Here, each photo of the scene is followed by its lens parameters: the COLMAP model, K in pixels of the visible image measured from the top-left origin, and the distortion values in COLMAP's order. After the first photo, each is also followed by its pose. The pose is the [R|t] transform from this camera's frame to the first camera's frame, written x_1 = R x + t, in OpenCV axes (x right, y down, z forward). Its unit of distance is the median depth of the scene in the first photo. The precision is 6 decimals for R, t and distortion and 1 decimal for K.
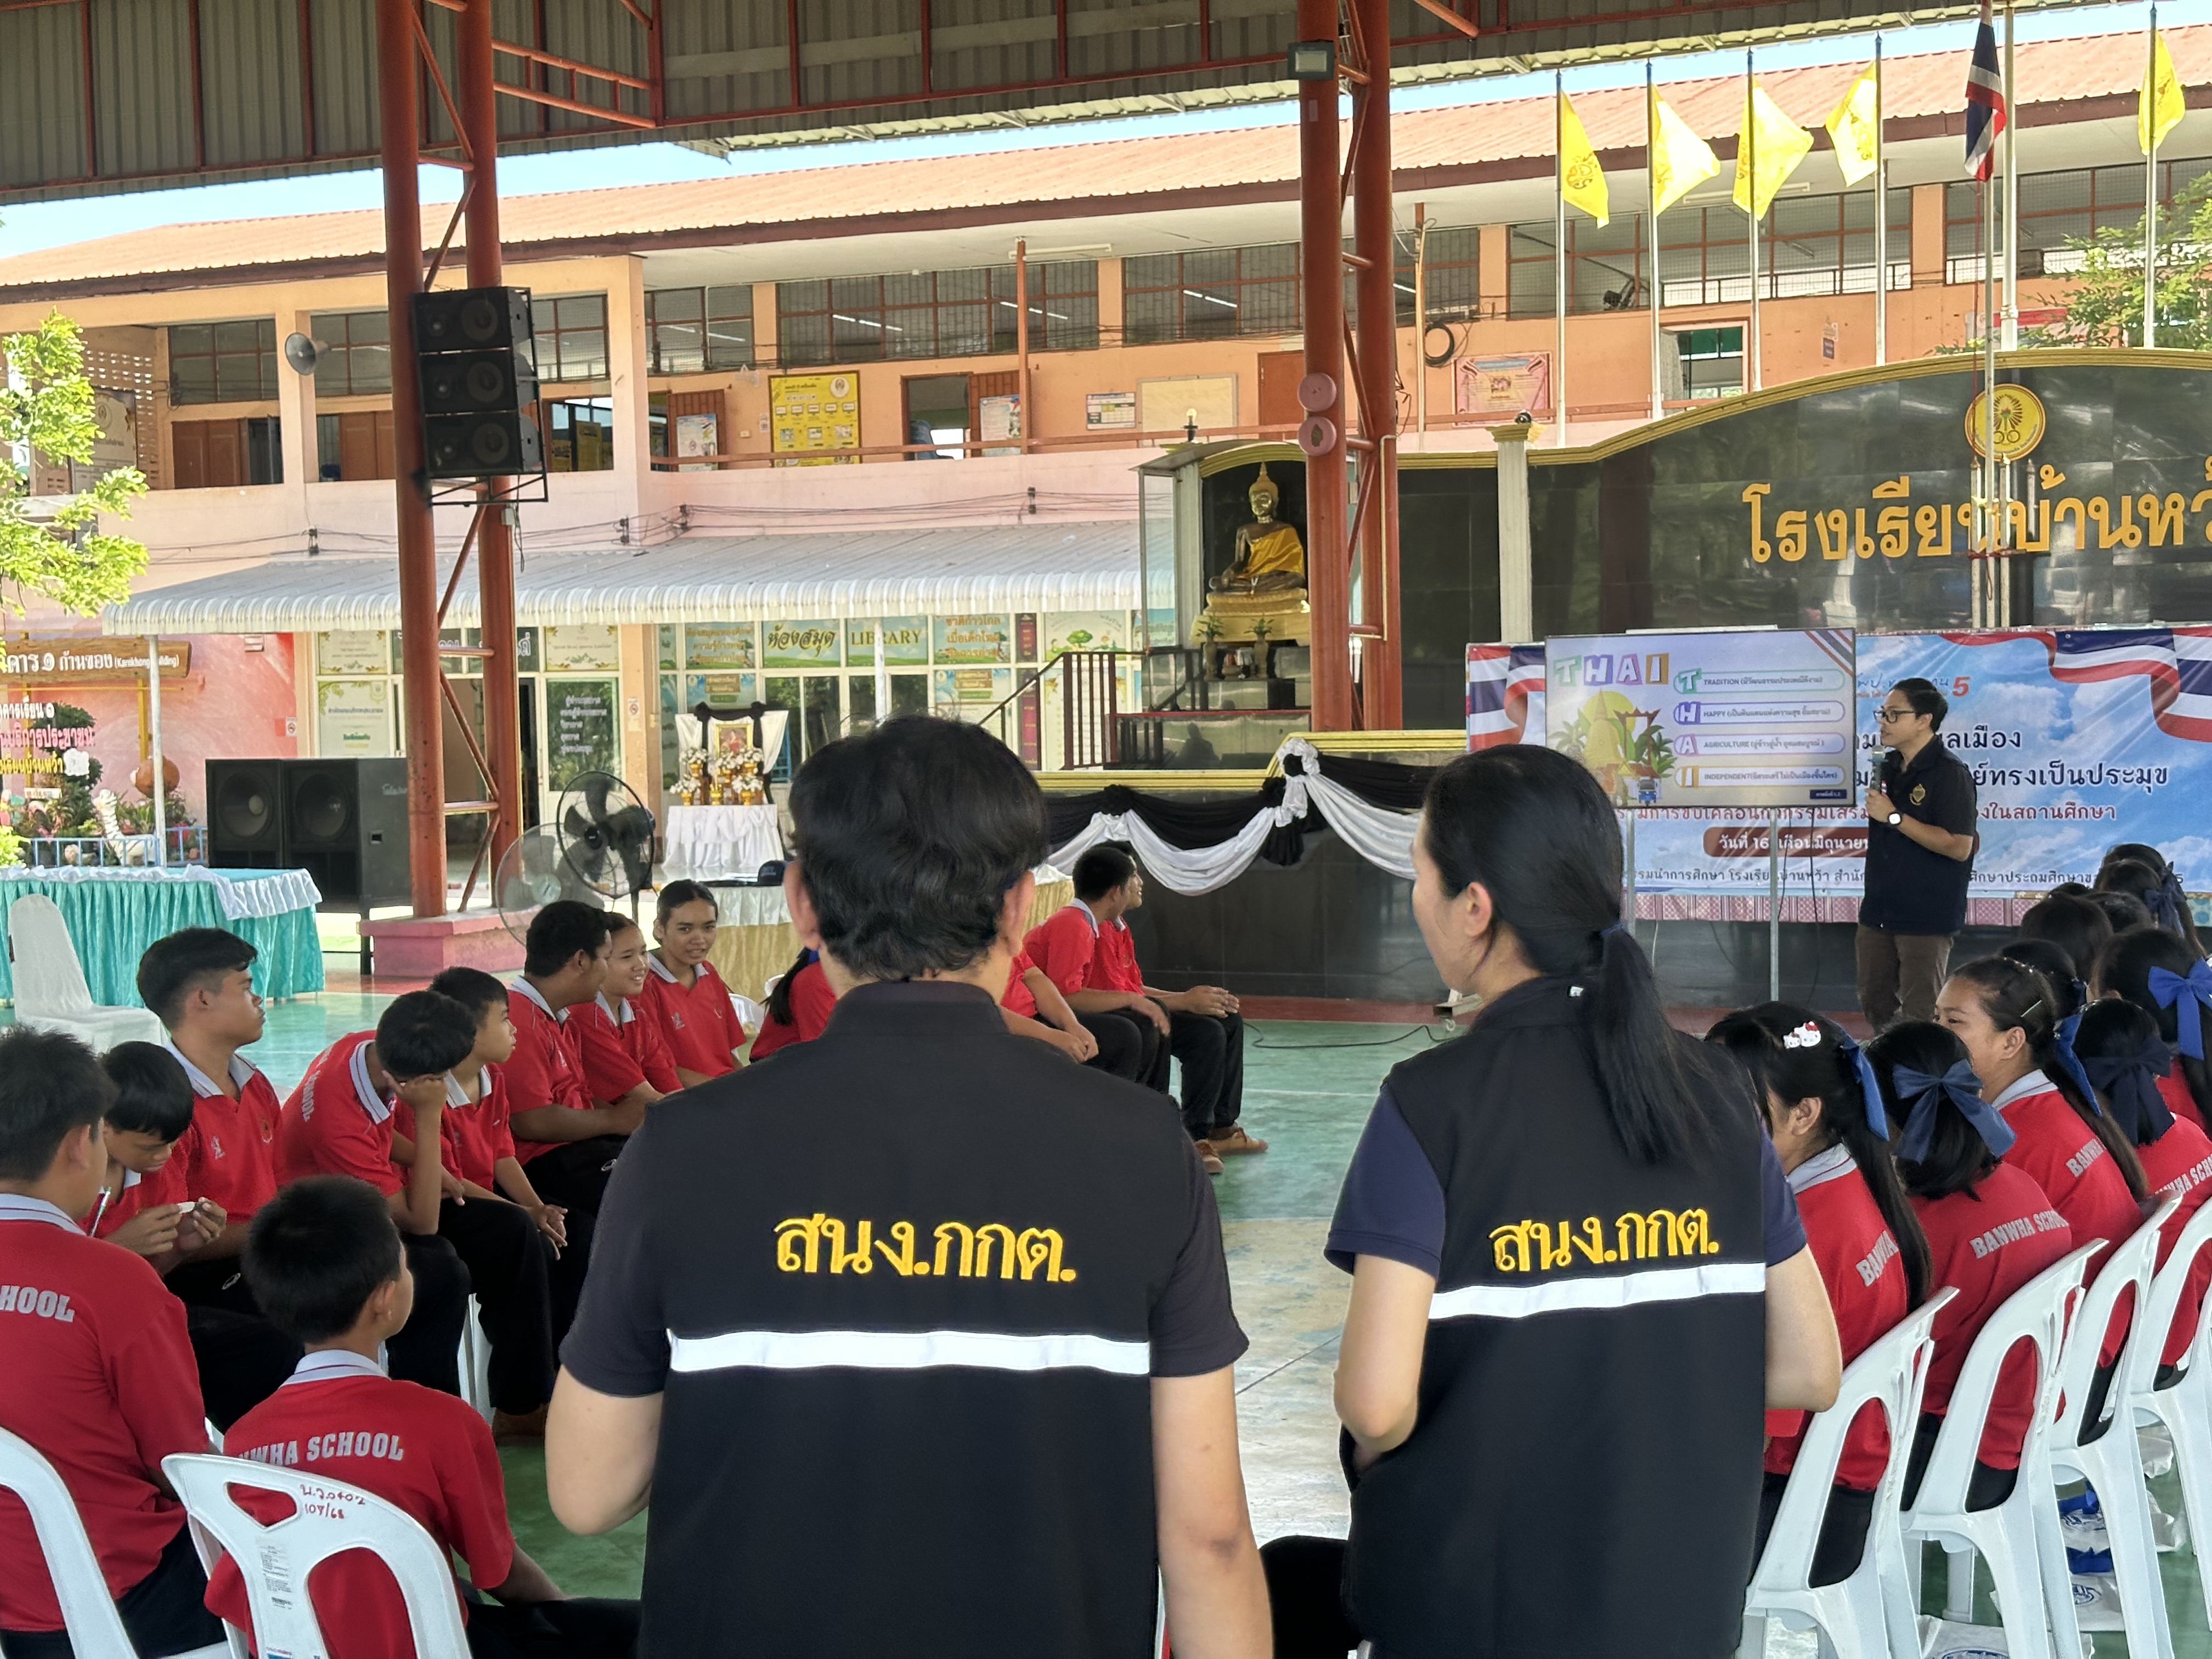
lens RADIAL K [[3057.5, 0, 1121.6], [0, 3057.5, 839.9], [0, 0, 1]] dist [0.138404, -0.038069]
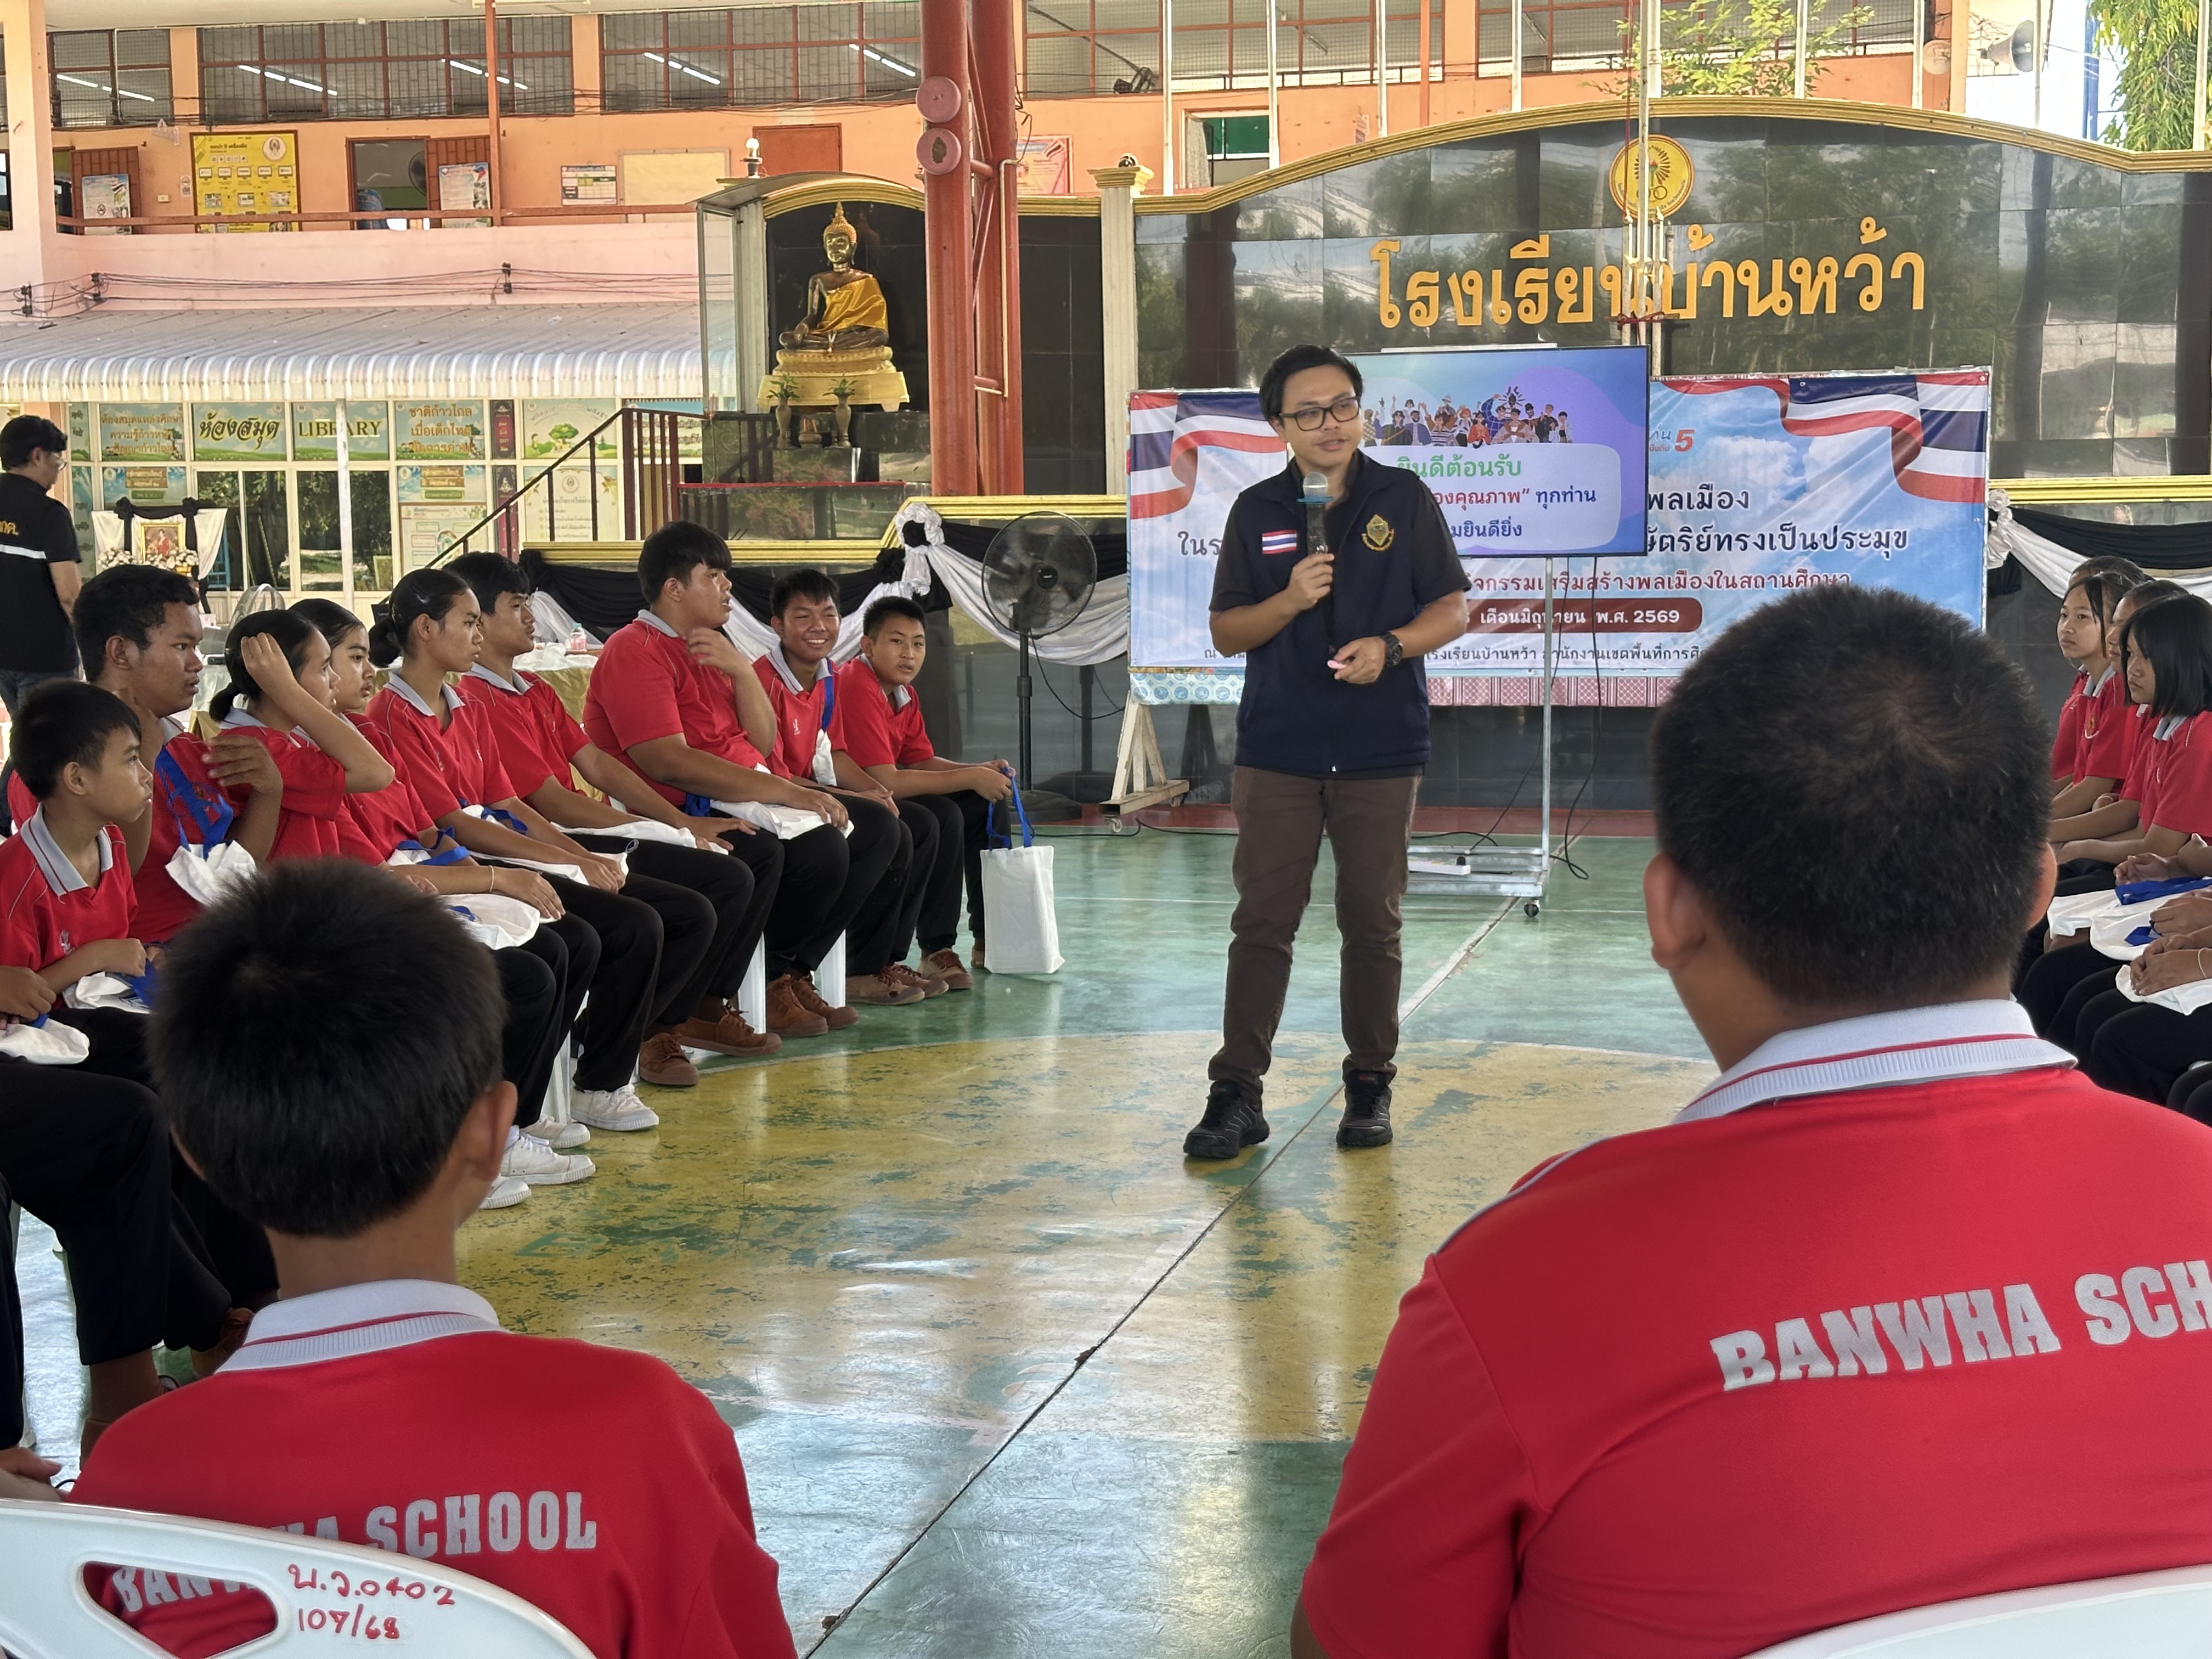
lens RADIAL K [[3064.1, 0, 1106.0], [0, 3064.1, 829.5], [0, 0, 1]] dist [0.188075, -0.371099]
pose [[0.982666, -0.007069, 0.185252, -0.025670], [-0.001414, 0.998958, 0.045620, 0.009543], [-0.185382, -0.045091, 0.981632, 0.061035]]
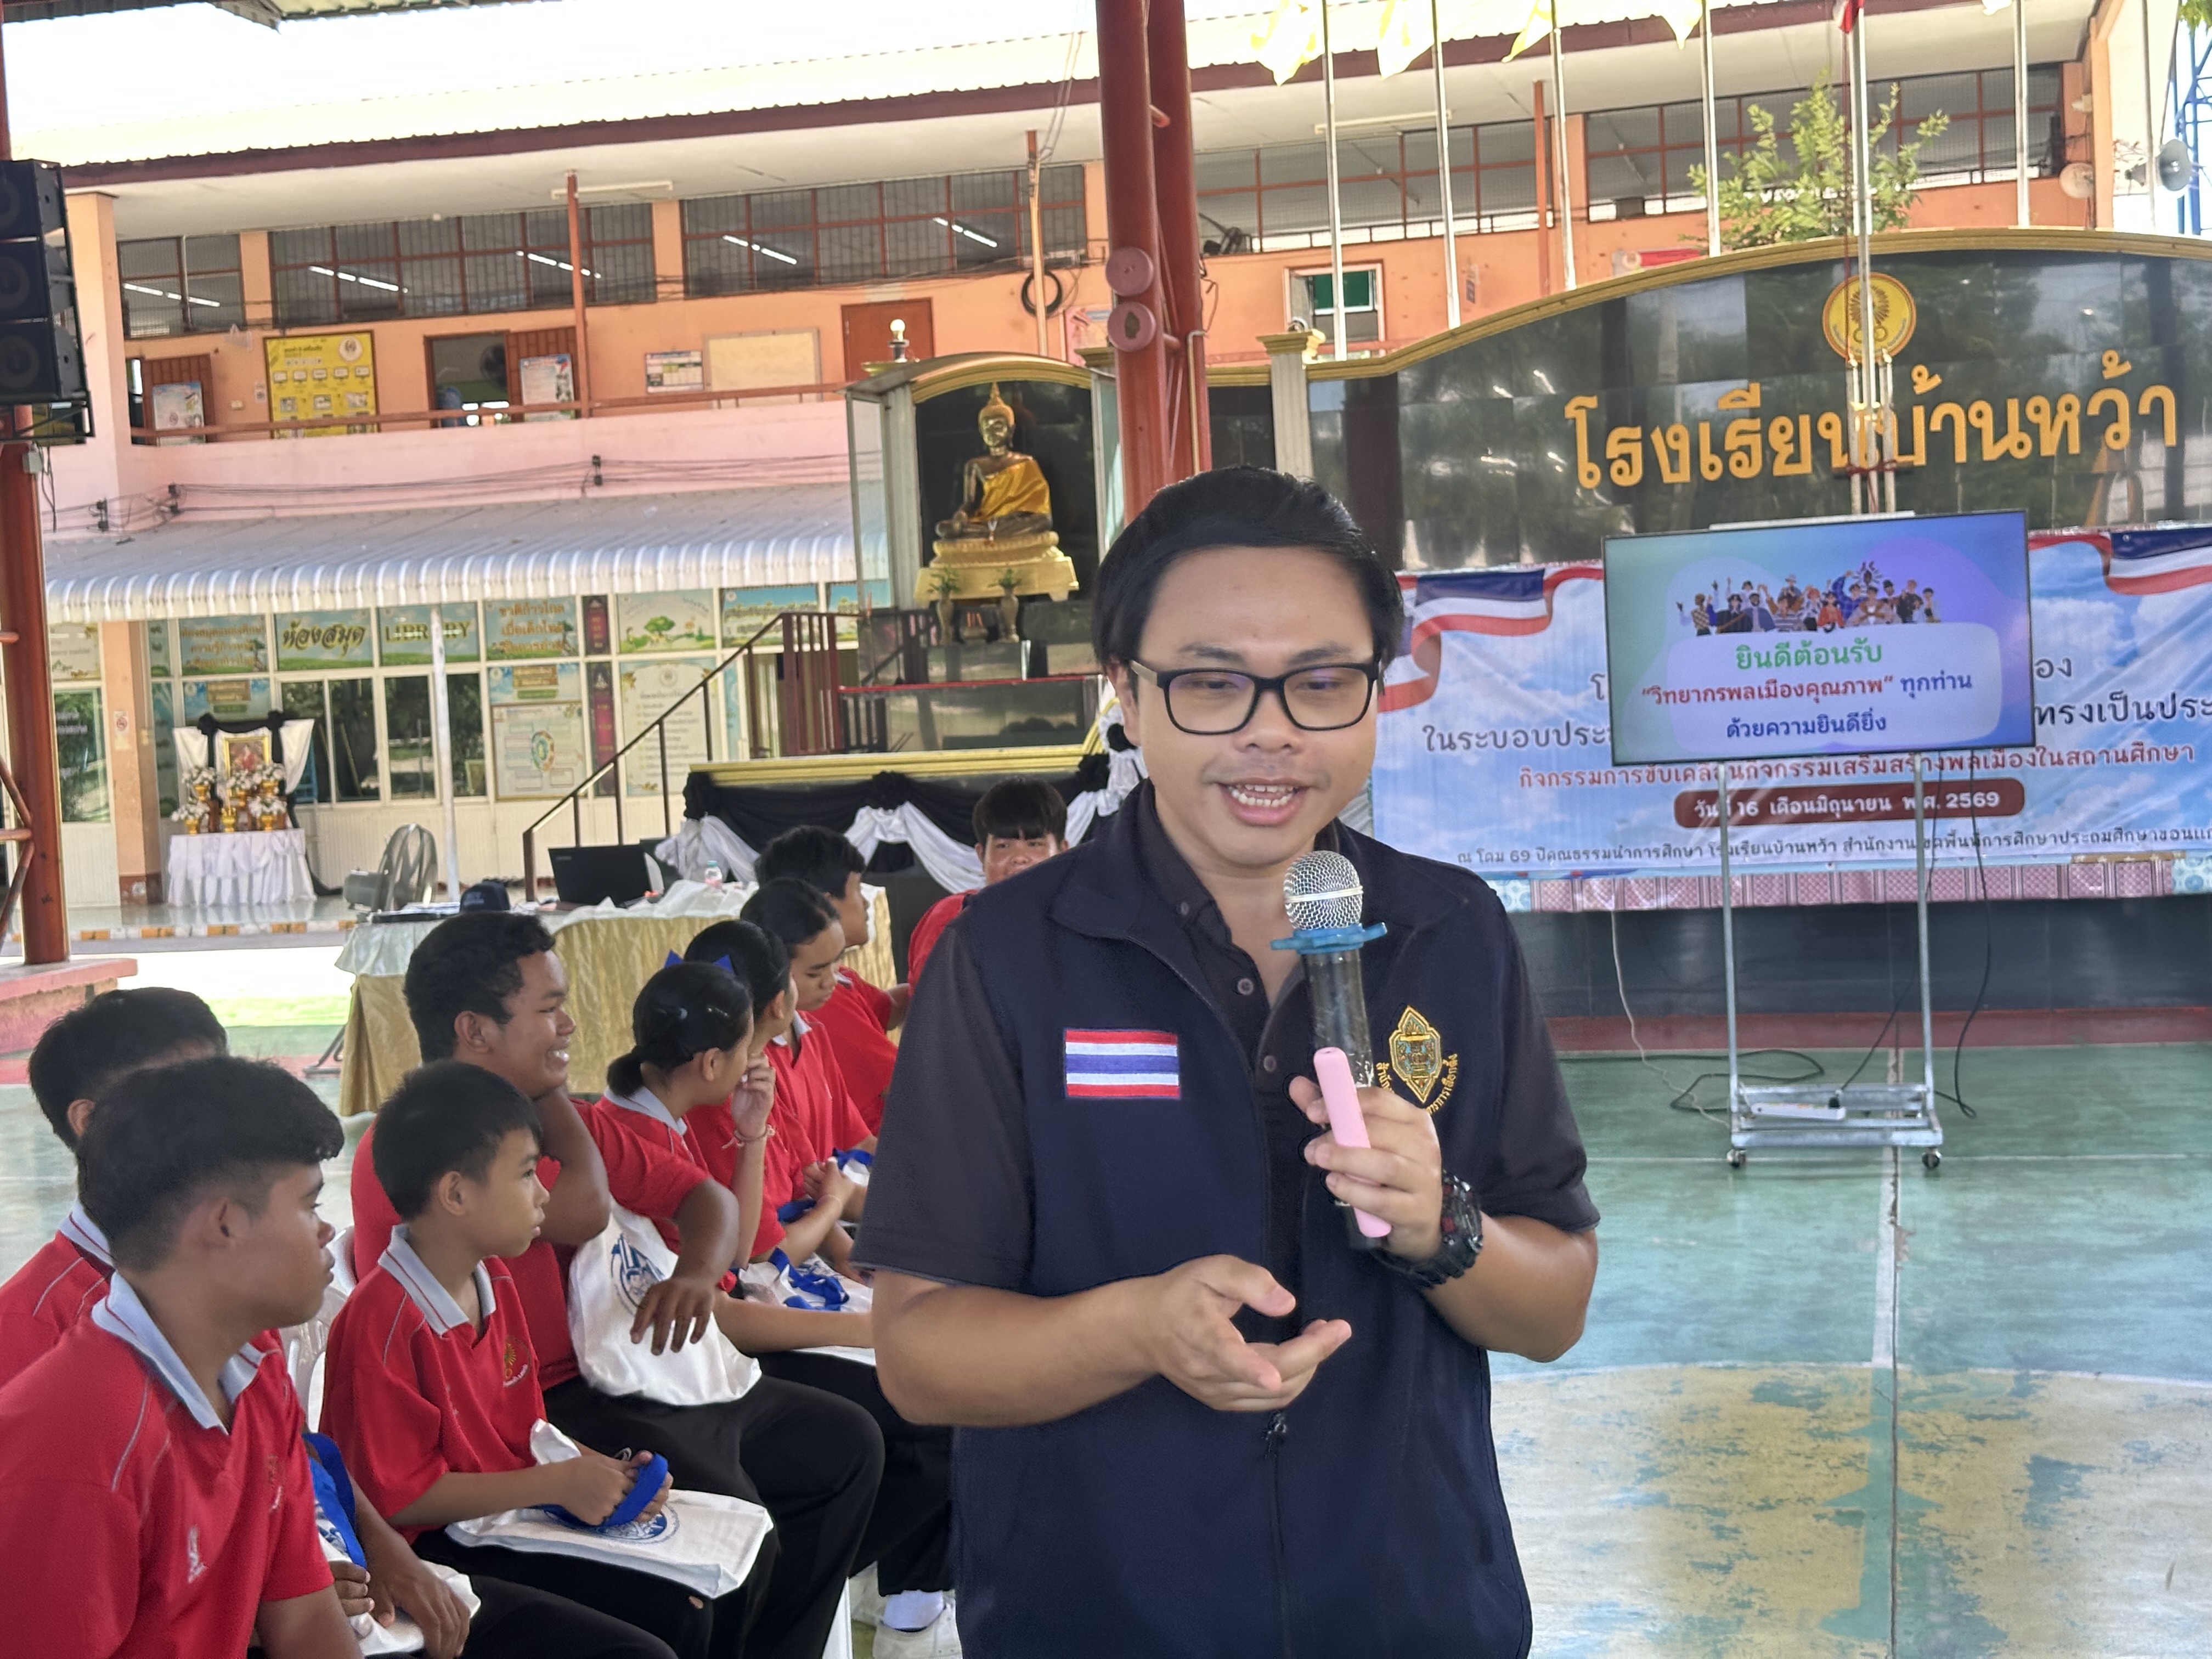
lens RADIAL K [[3078.8, 0, 1124.1], [0, 3078.8, 788.3], [0, 0, 1]] dist [0.177245, -0.291107]
pose [[0.983195, -0.037065, 0.178756, -0.042155], [0.040750, 0.999025, -0.016989, 0.001215], [-0.177952, 0.023988, 0.983747, 0.101127]]
